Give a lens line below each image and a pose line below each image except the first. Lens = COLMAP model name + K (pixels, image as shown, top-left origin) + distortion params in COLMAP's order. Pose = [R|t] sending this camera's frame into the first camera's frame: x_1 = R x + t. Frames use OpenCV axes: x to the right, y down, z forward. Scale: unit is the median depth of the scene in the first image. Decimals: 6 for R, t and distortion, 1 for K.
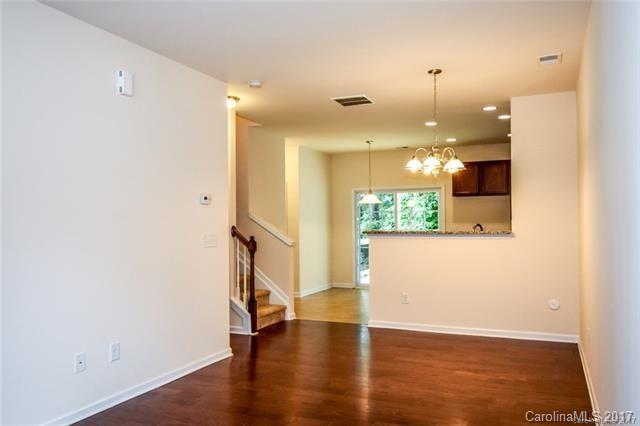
lens RADIAL K [[481.2, 0, 325.9], [0, 481.2, 214.4], [0, 0, 1]] dist [0.029711, 0.002565]
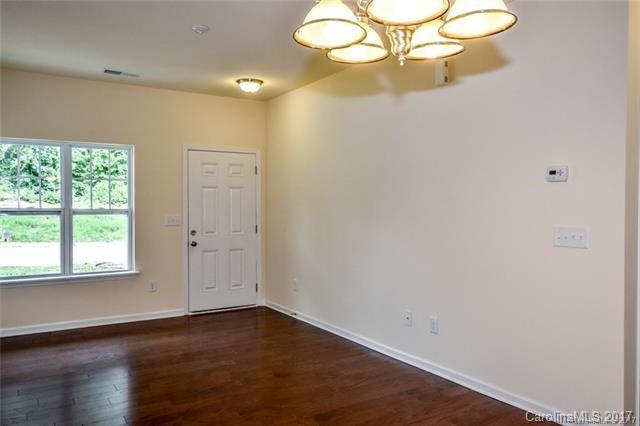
lens RADIAL K [[481.2, 0, 321.5], [0, 481.2, 213.6], [0, 0, 1]] dist [0.029711, 0.002565]
pose [[-0.531151, 0.010734, -0.847209, 0.485713], [0.009684, 0.999931, 0.006598, 0.015789], [0.847222, -0.004699, -0.531219, 1.062651]]
